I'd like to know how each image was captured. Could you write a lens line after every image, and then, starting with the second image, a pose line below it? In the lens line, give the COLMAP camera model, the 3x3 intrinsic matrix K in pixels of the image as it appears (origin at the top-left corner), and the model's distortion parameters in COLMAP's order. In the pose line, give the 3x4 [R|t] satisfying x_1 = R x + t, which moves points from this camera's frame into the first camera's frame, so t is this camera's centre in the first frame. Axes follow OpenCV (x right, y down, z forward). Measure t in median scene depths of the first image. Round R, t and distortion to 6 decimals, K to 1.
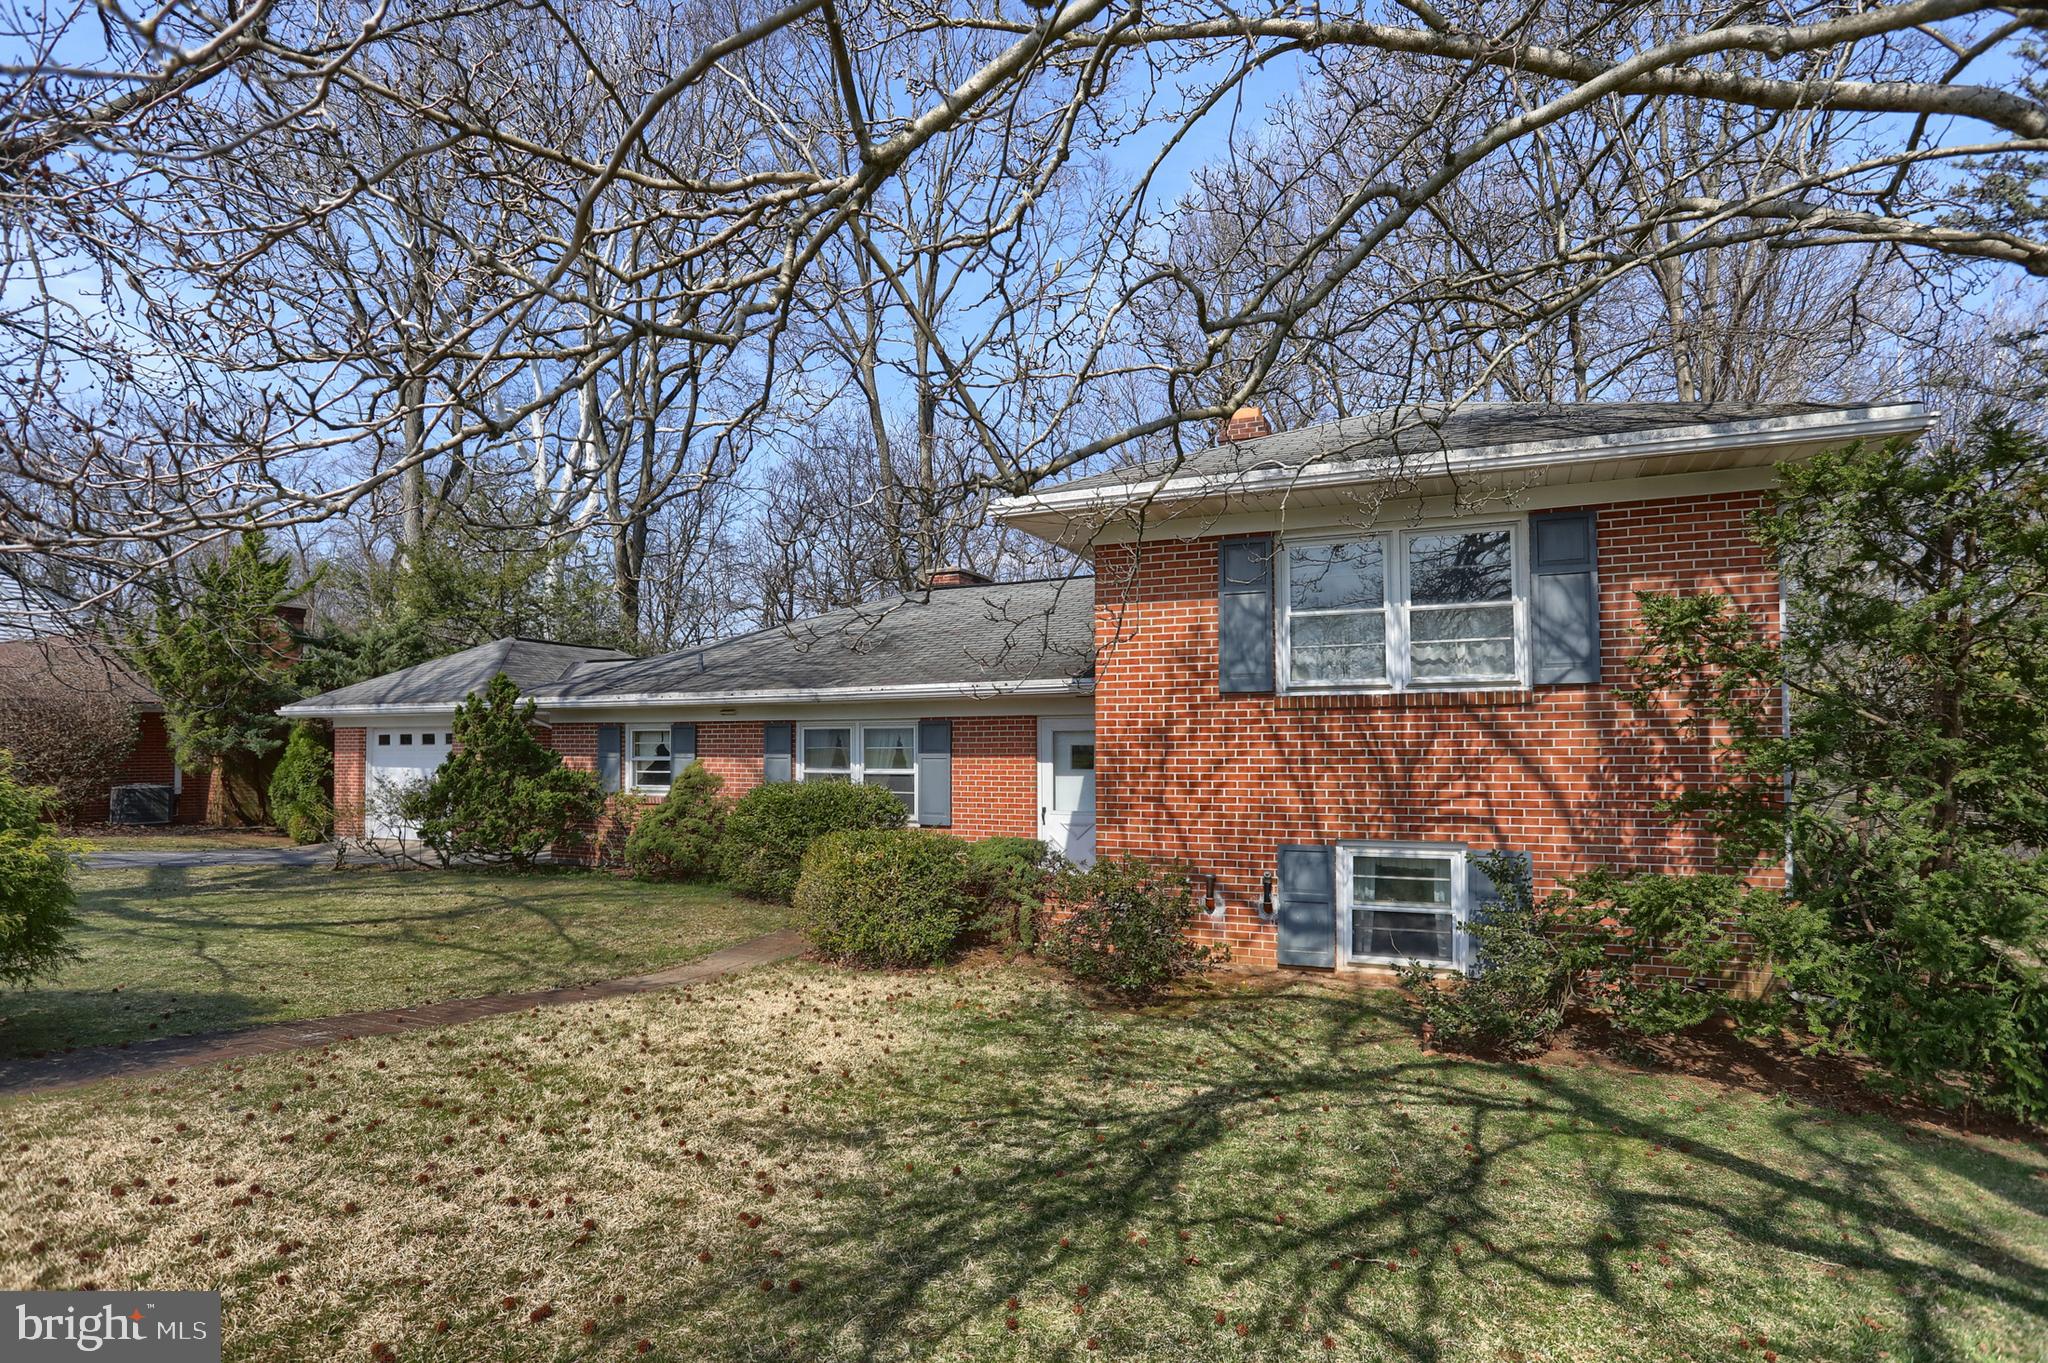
lens RADIAL K [[984.4, 0, 1048.1], [0, 984.4, 735.7], [0, 0, 1]] dist [-0.047968, -0.000026]
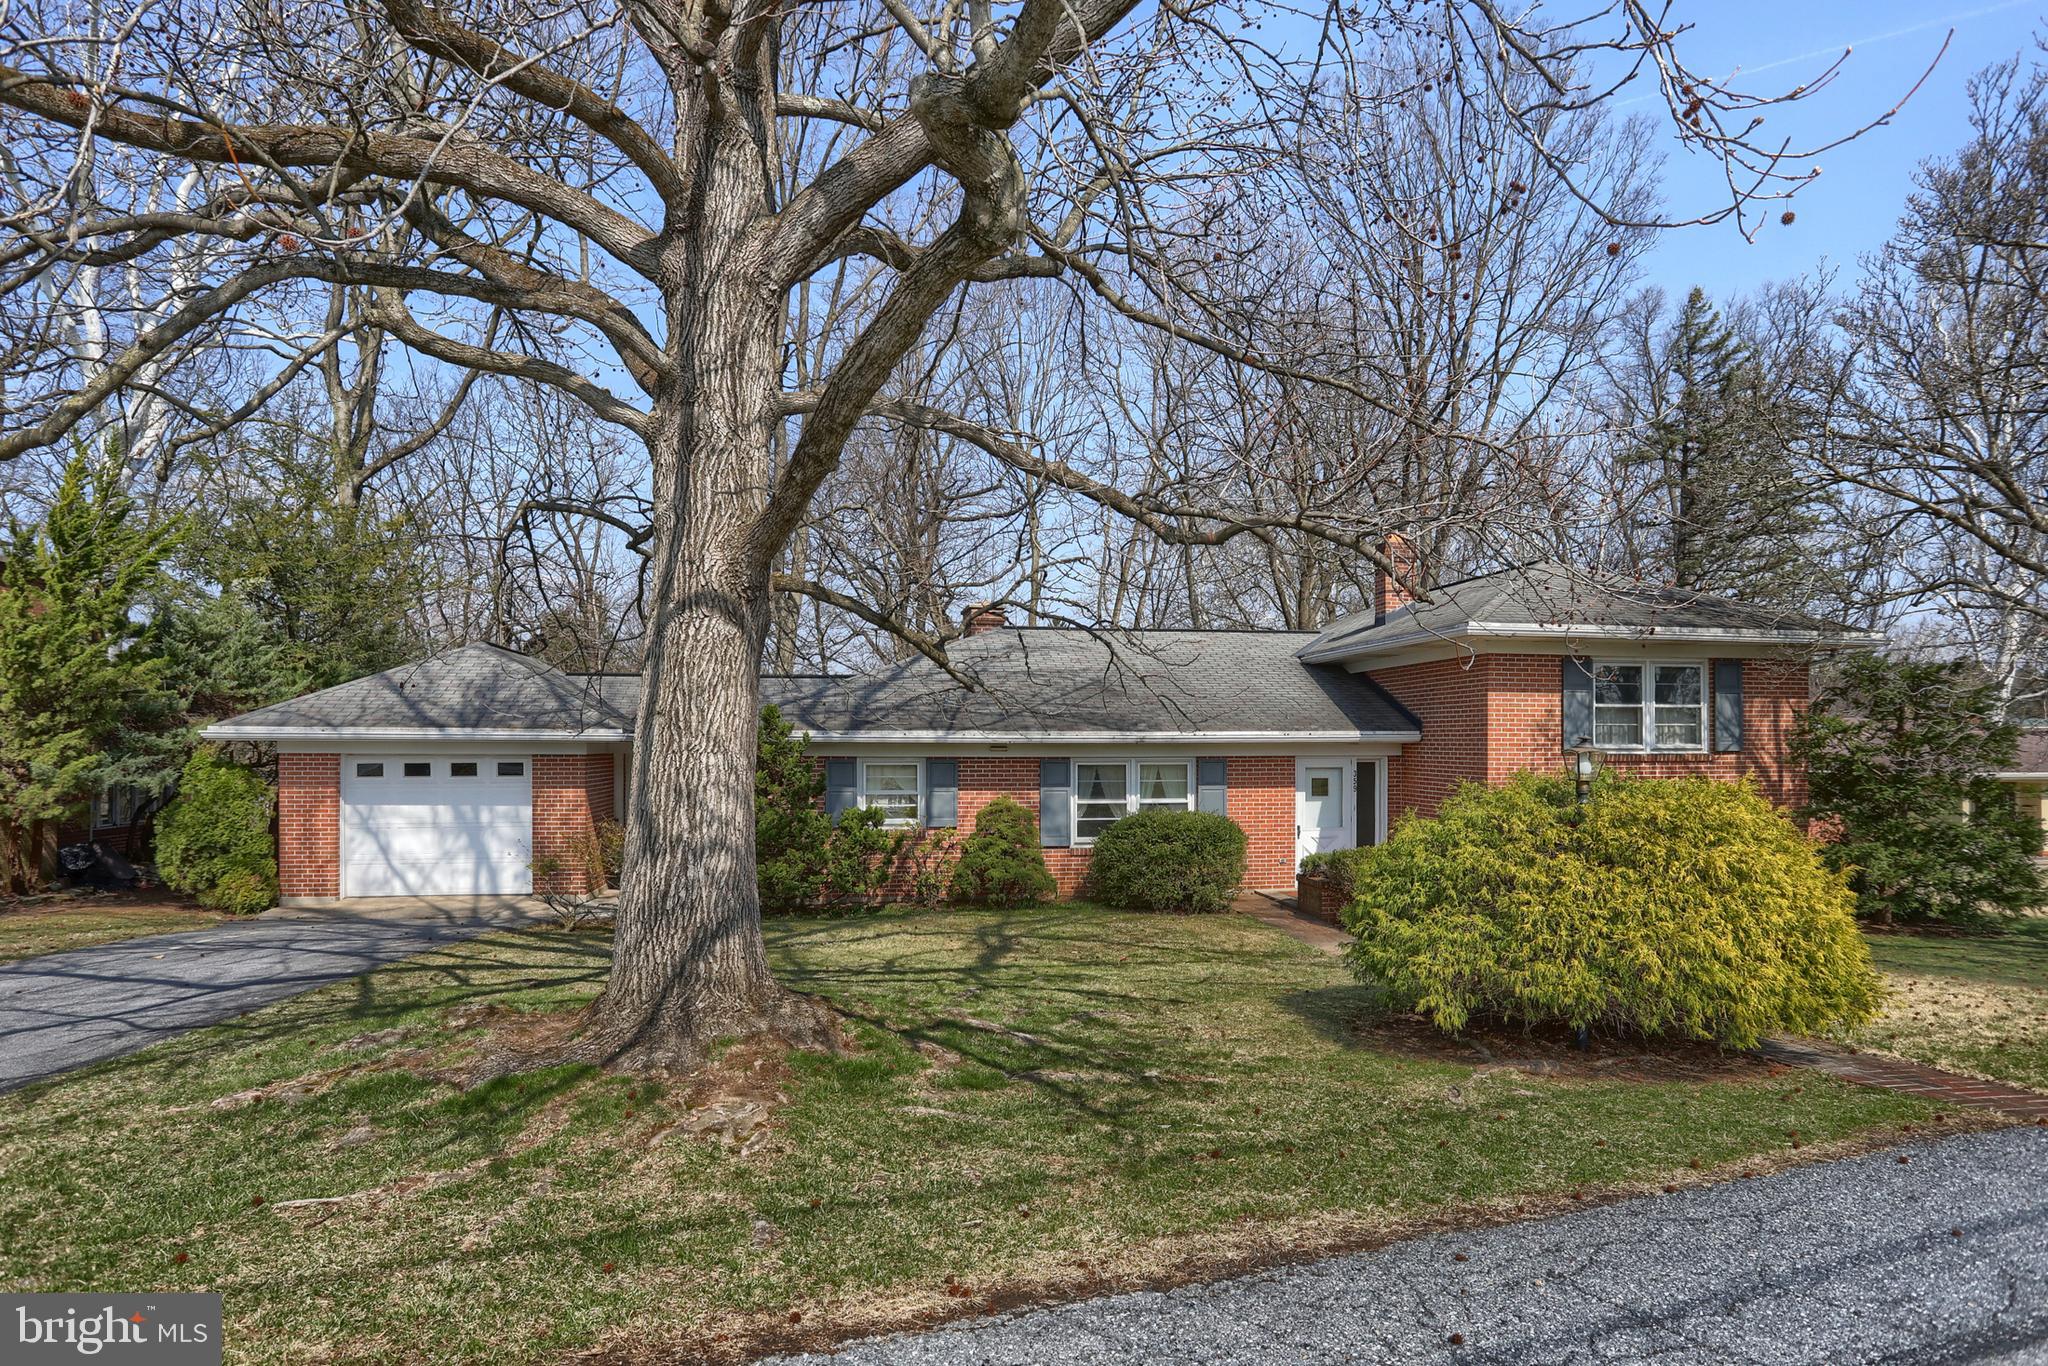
lens RADIAL K [[1155.5, 0, 1006.7], [0, 1155.5, 744.8], [0, 0, 1]] dist [-0.084669, 0.062534]
pose [[0.847163, 0.004332, 0.531316, -1.672144], [-0.009016, 0.999940, 0.006224, -0.060131], [-0.531257, -0.010063, 0.847151, -0.118006]]
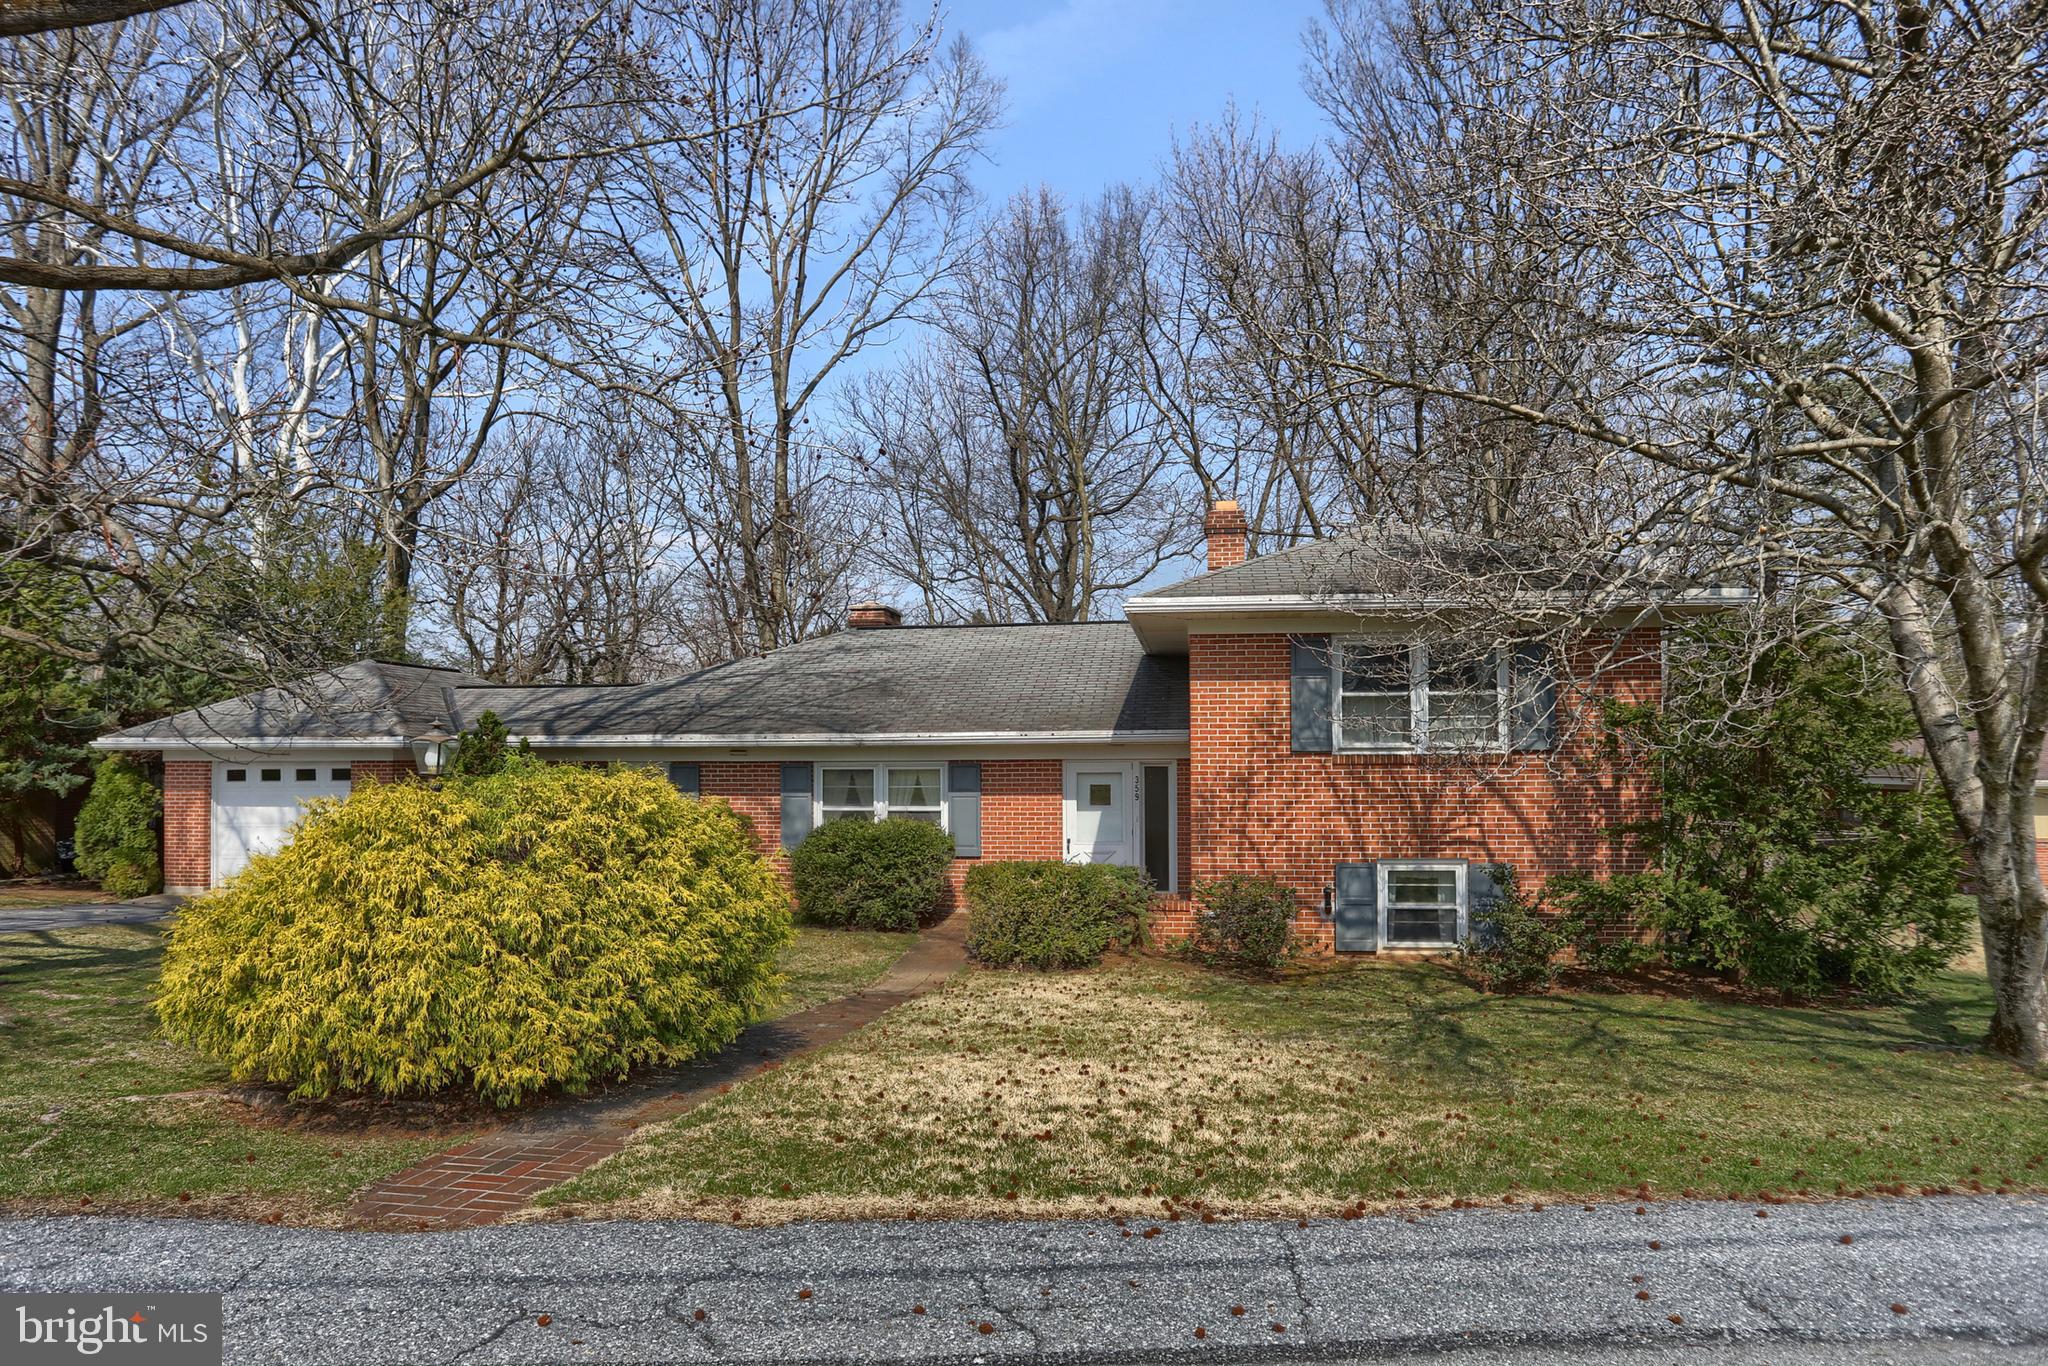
lens RADIAL K [[1134.9, 0, 1019.0], [0, 1134.9, 757.3], [0, 0, 1]] dist [-0.044209, 0.001636]
pose [[0.962861, 0.000875, 0.269997, -0.617708], [-0.002463, 0.999982, 0.005543, -0.044632], [-0.269987, -0.006002, 0.962845, -0.396924]]
